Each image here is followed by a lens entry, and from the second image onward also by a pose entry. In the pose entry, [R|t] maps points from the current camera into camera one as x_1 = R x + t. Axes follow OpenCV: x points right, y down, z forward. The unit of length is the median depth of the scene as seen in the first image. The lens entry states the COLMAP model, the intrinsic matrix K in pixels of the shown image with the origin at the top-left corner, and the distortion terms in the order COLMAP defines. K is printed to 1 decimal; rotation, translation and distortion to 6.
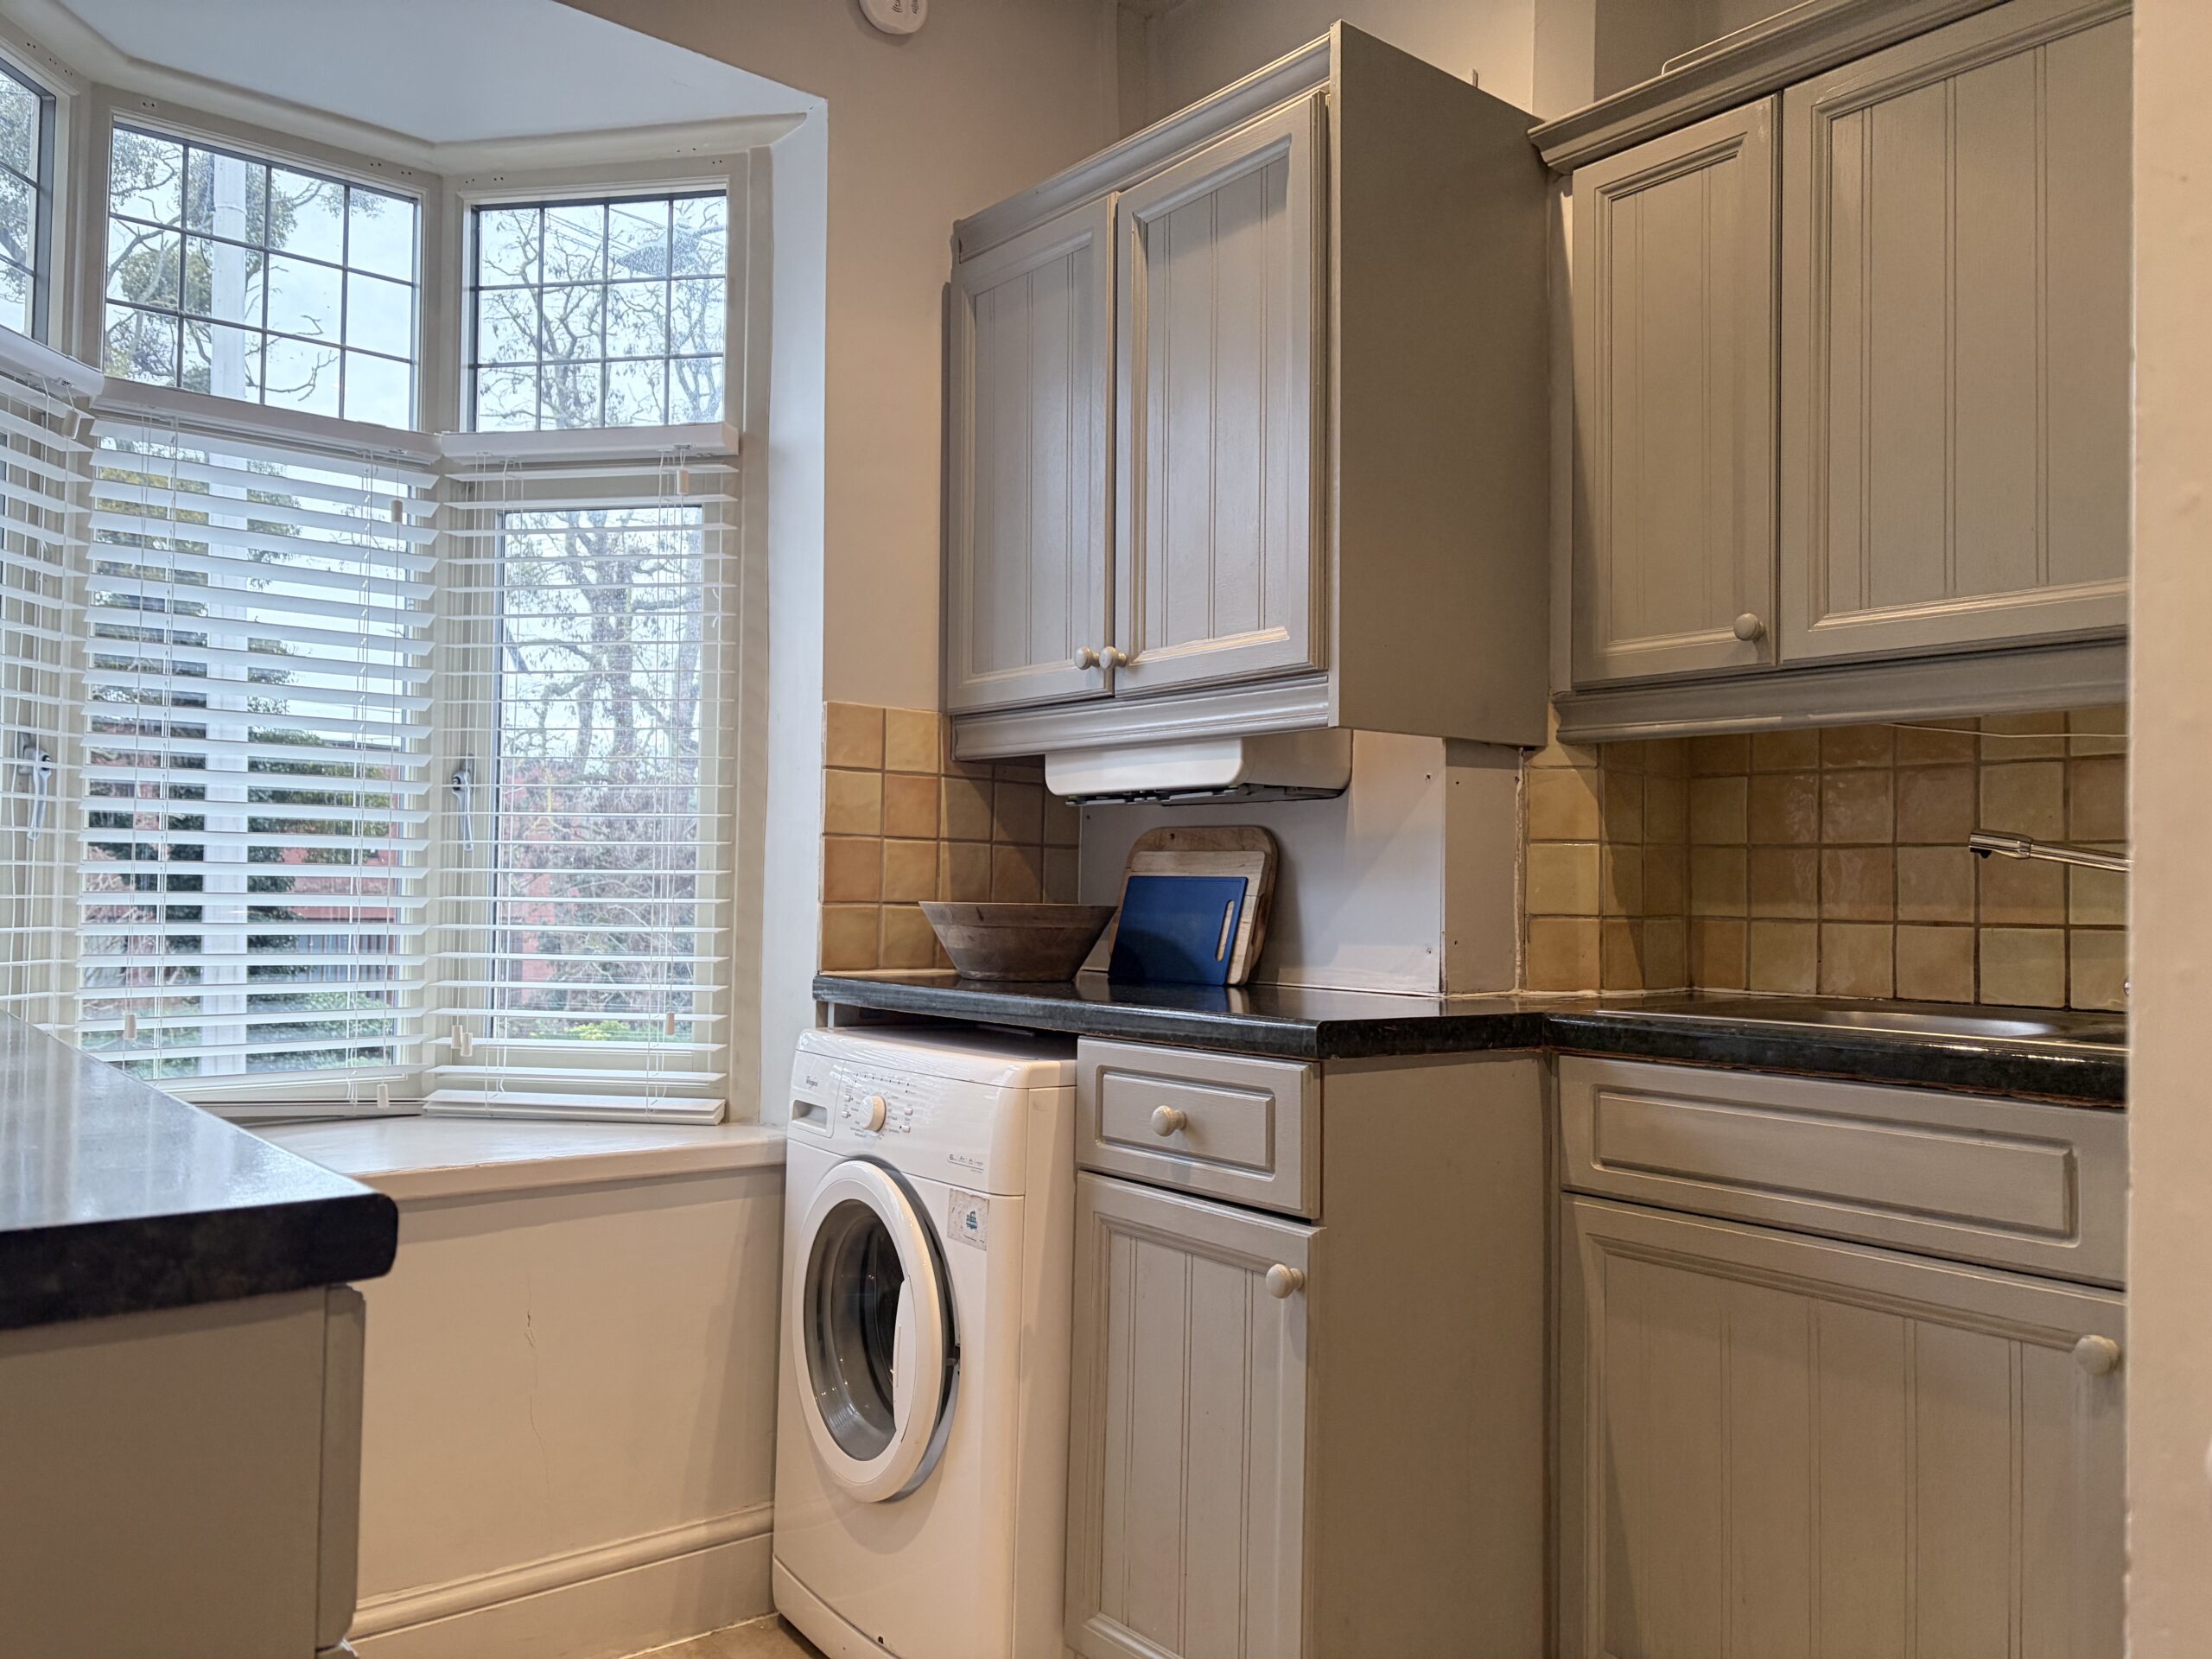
lens RADIAL K [[1658.1, 0, 1105.4], [0, 1658.1, 828.2], [0, 0, 1]] dist [0.033157, -0.024865]
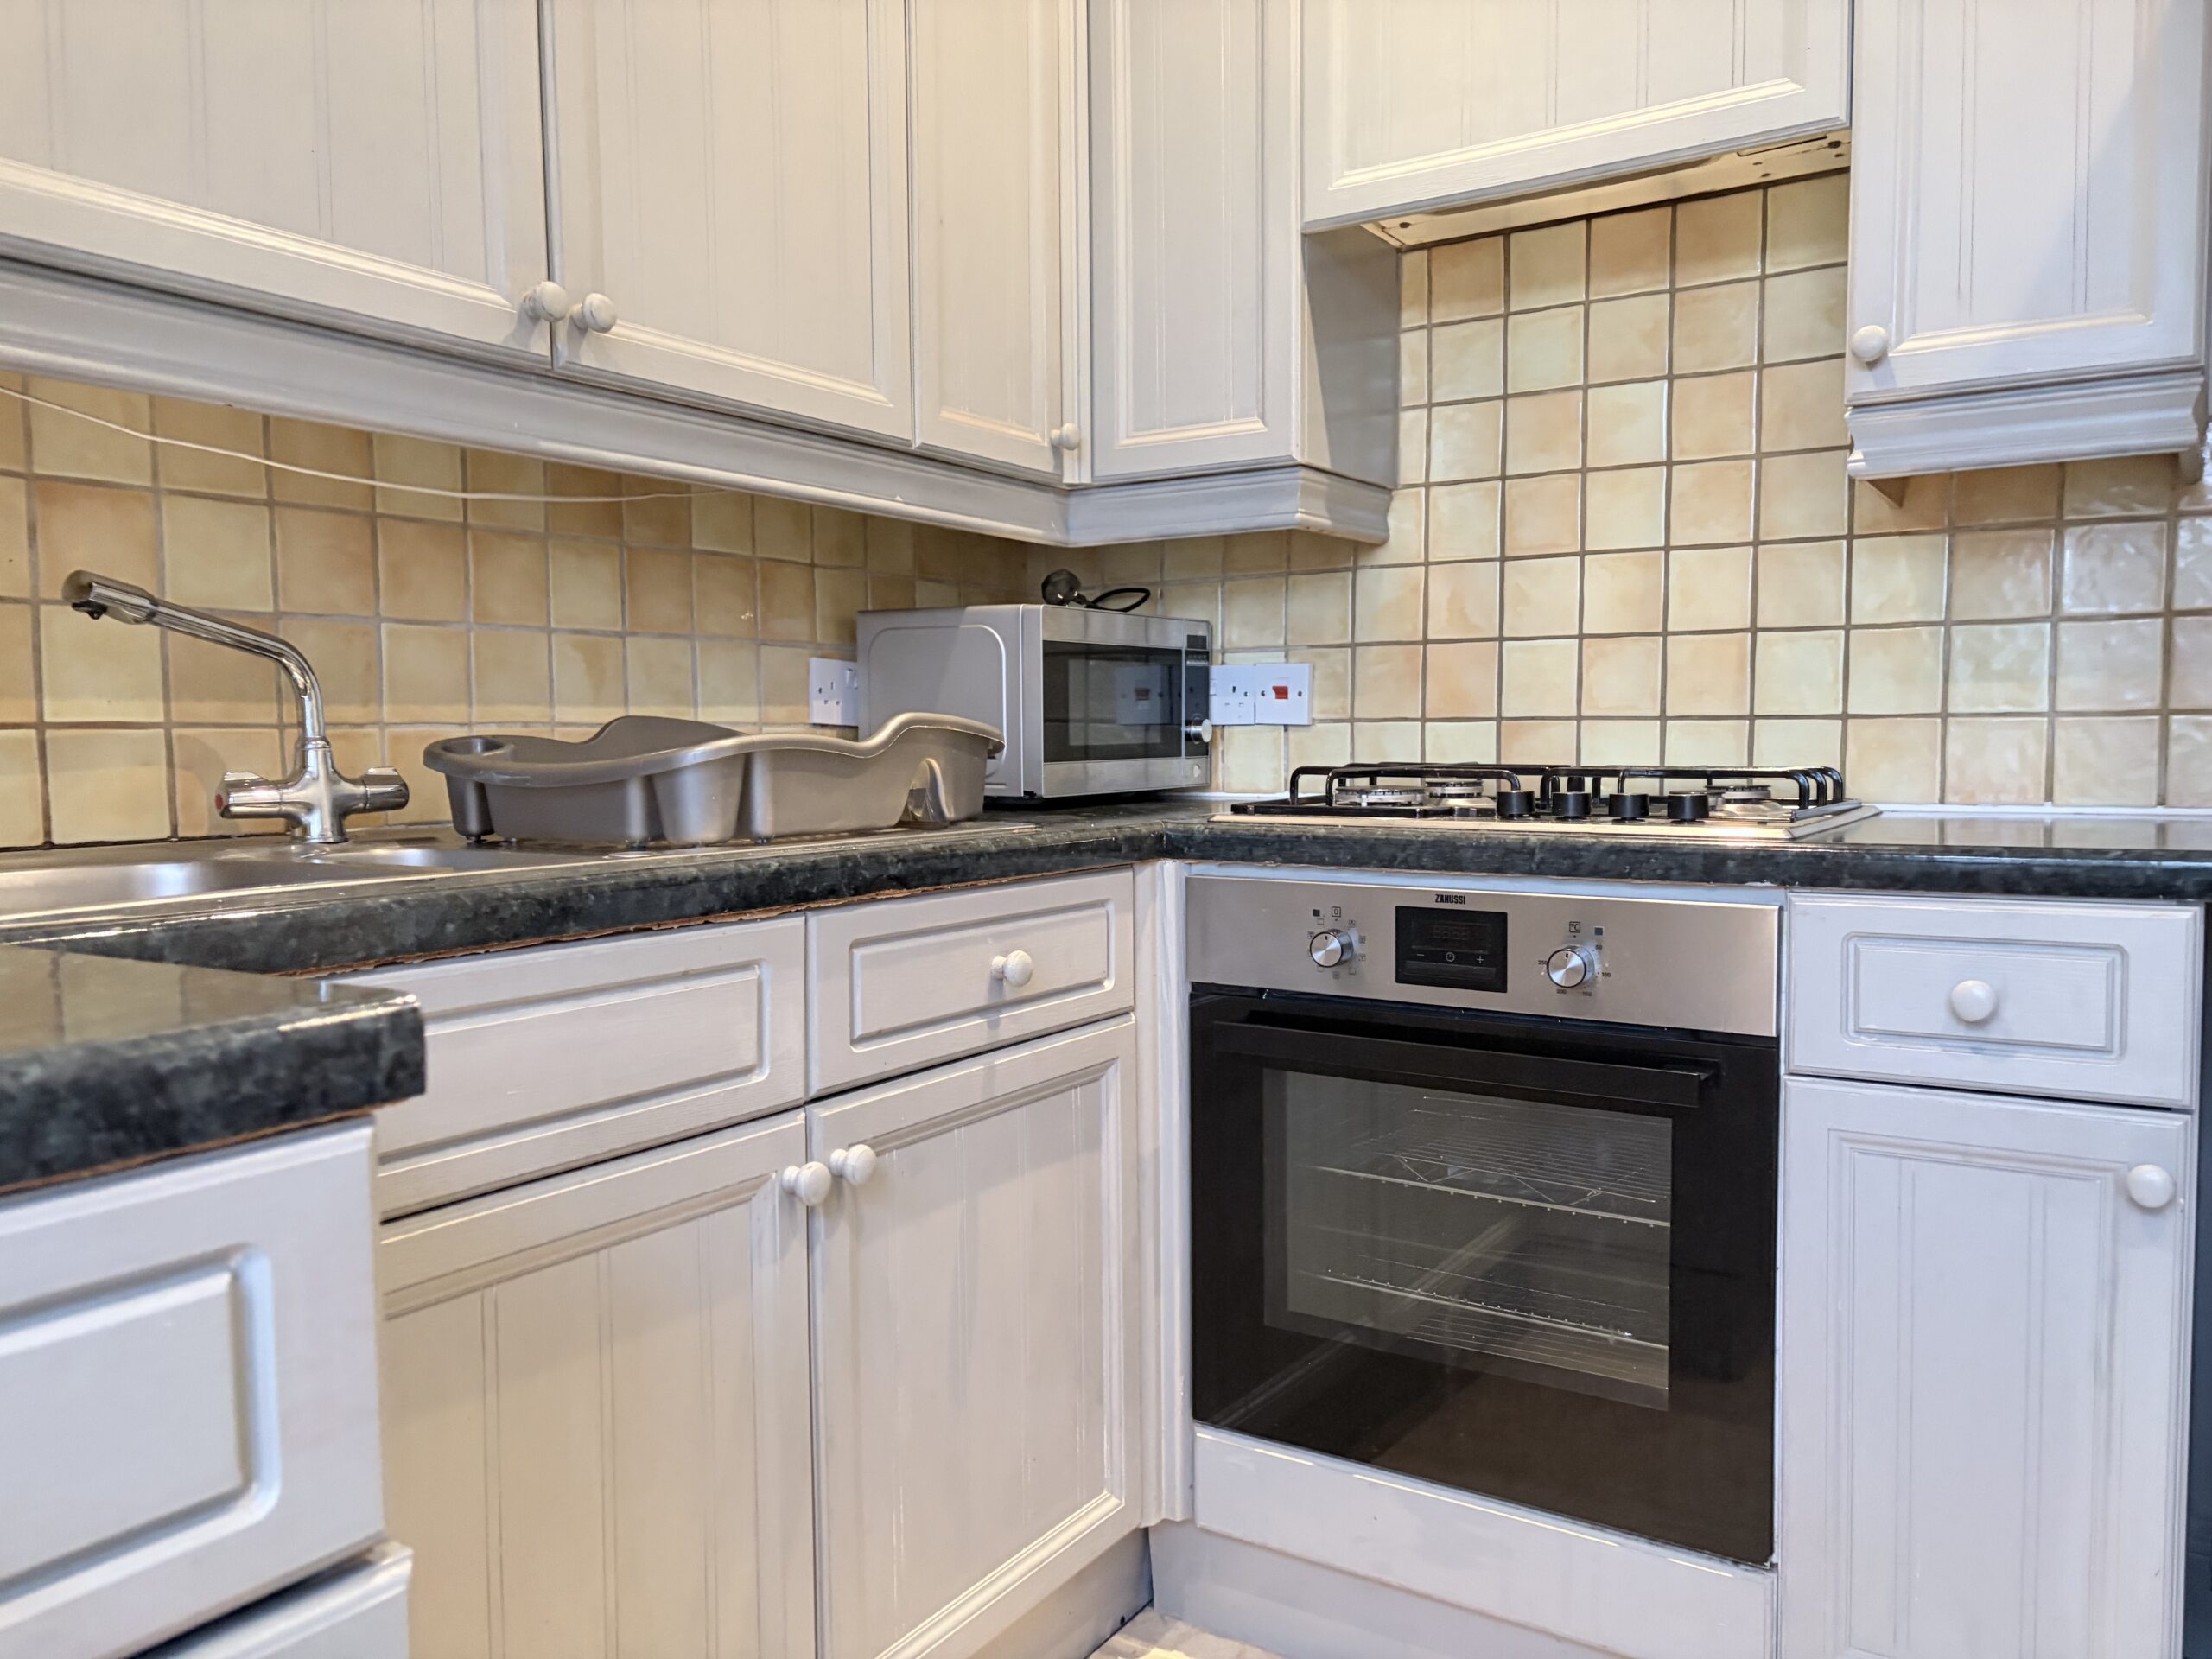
lens RADIAL K [[1658.1, 0, 1117.0], [0, 1658.1, 843.0], [0, 0, 1]] dist [0.033157, -0.024865]
pose [[-0.316067, -0.097233, 0.943741, -0.214352], [-0.030437, 0.995262, 0.092347, 0.029978], [-0.948248, 0.000463, -0.317529, 0.801419]]
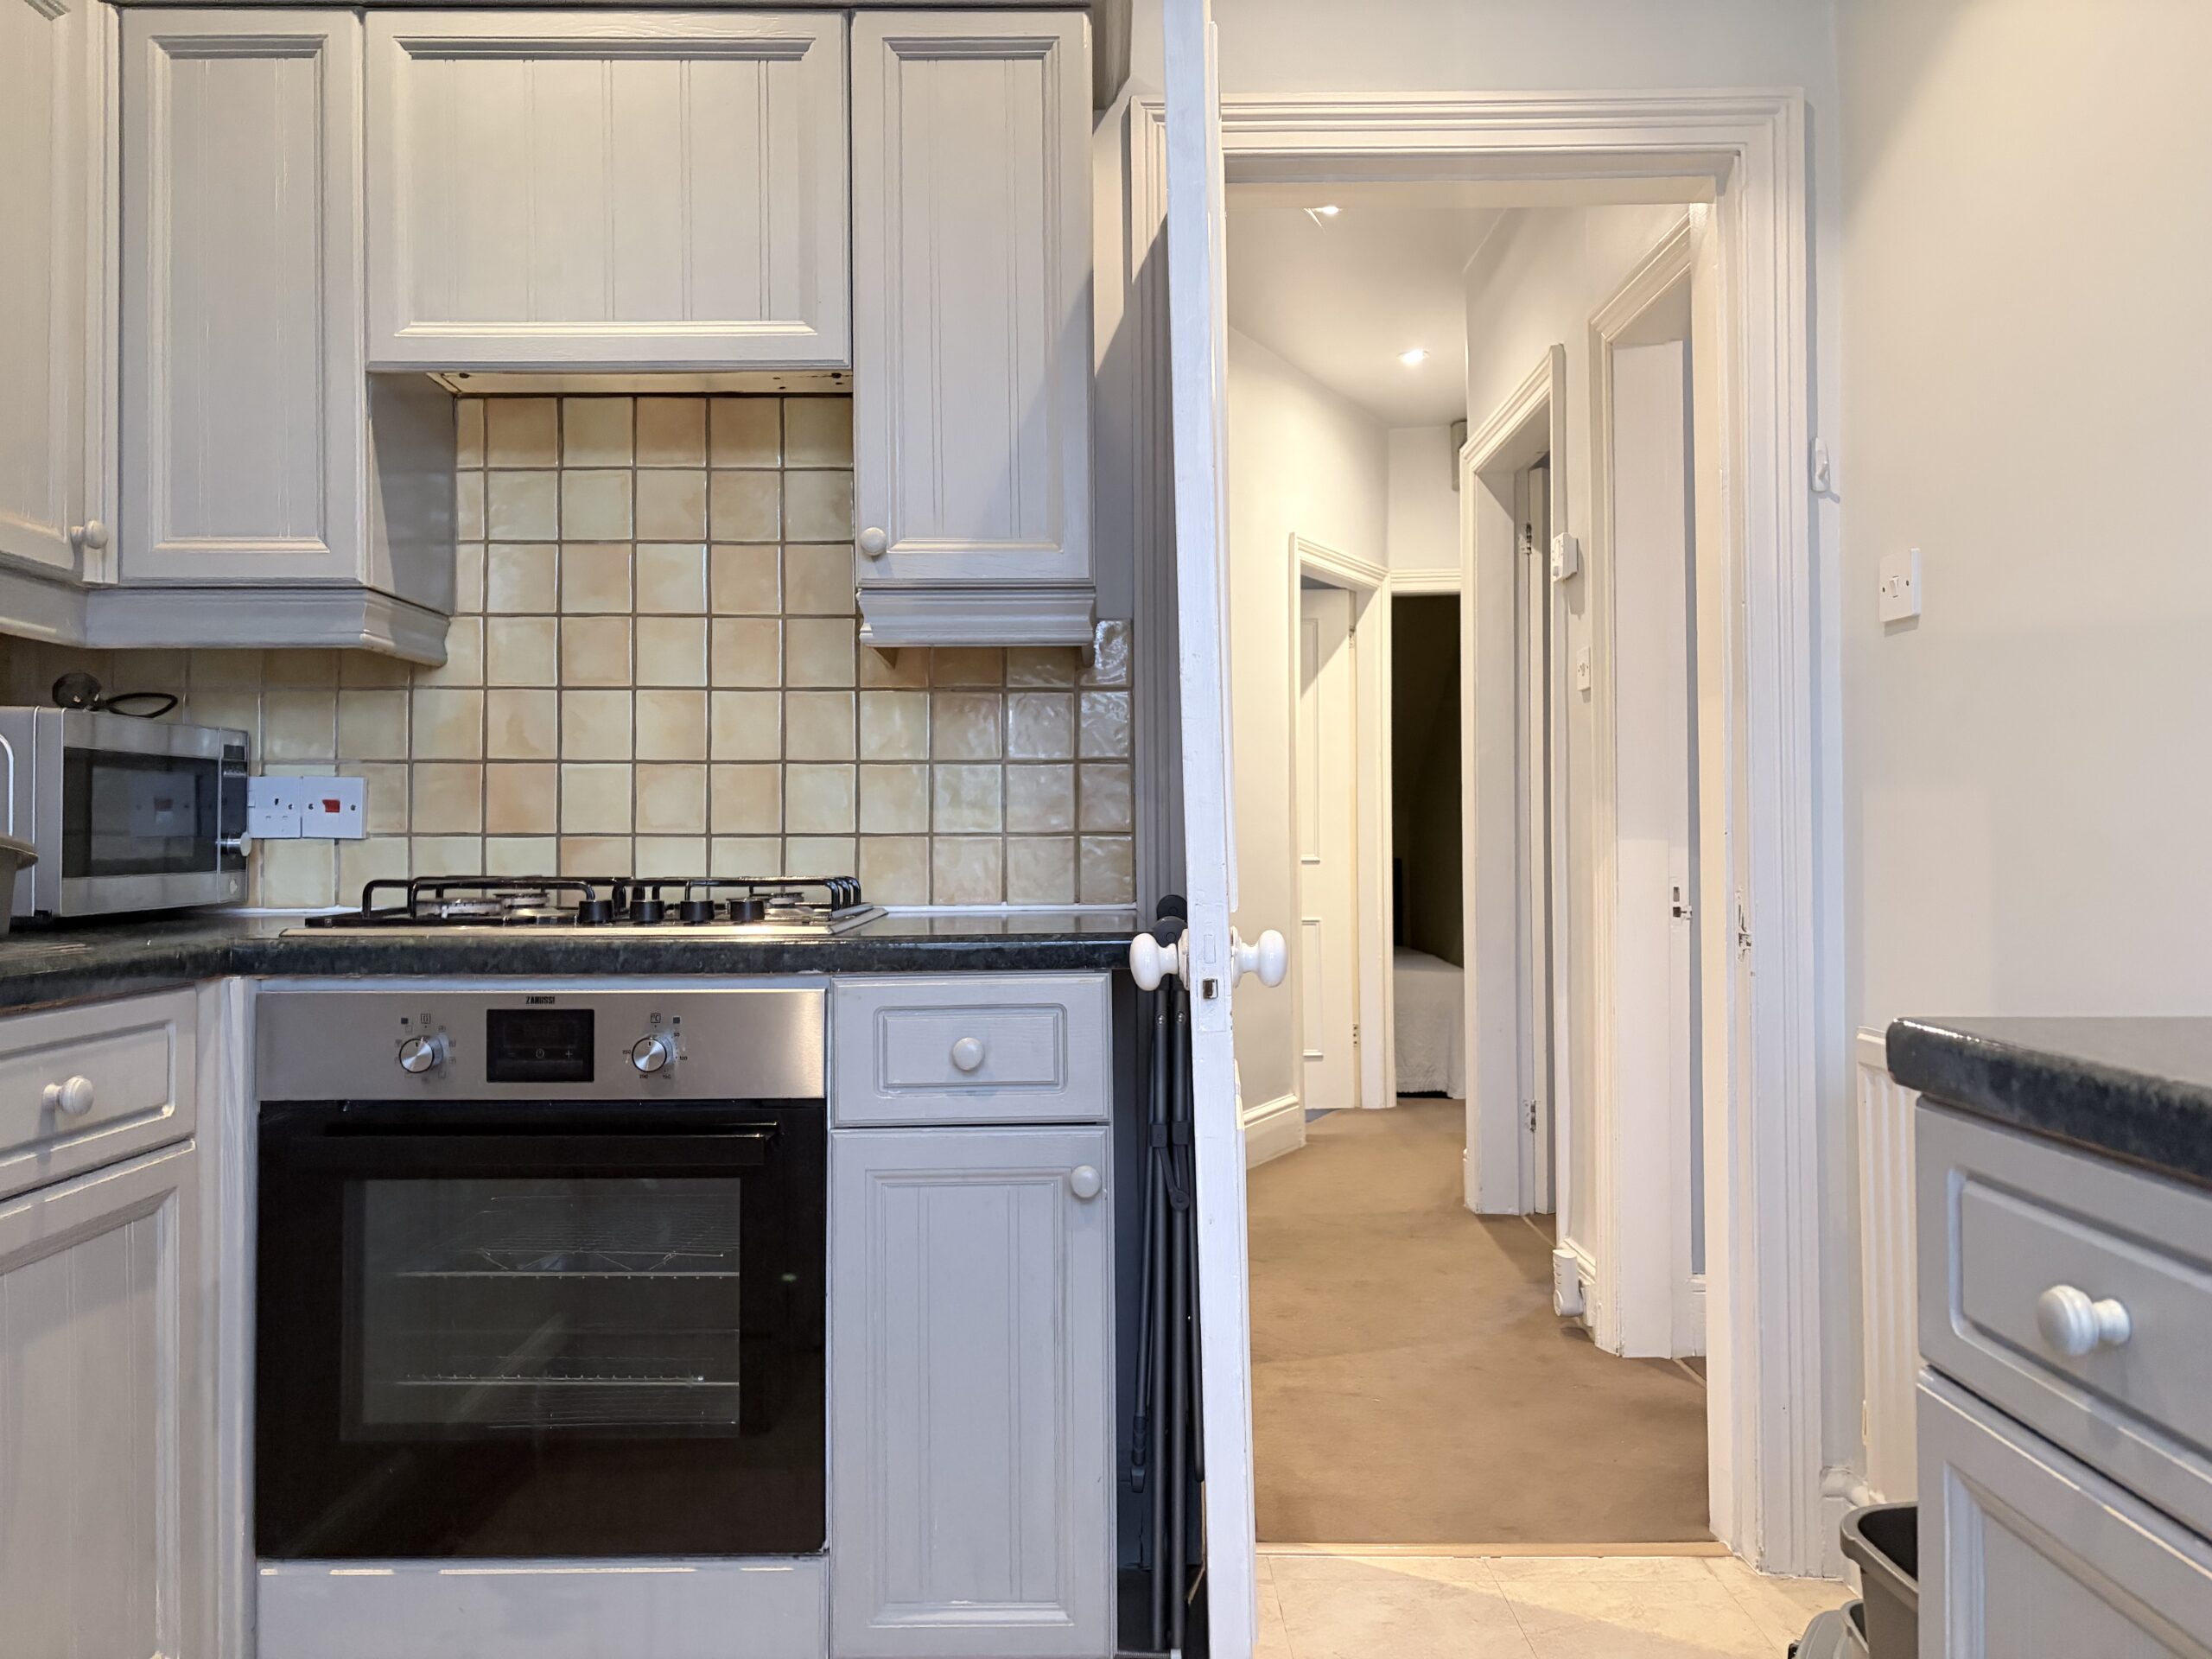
lens RADIAL K [[1658.1, 0, 1099.5], [0, 1658.1, 822.9], [0, 0, 1]] dist [0.033157, -0.024865]
pose [[-0.787650, -0.027571, 0.615505, -0.252125], [-0.041796, 0.999088, -0.008732, 0.028982], [-0.614703, -0.032603, -0.788085, 0.861213]]
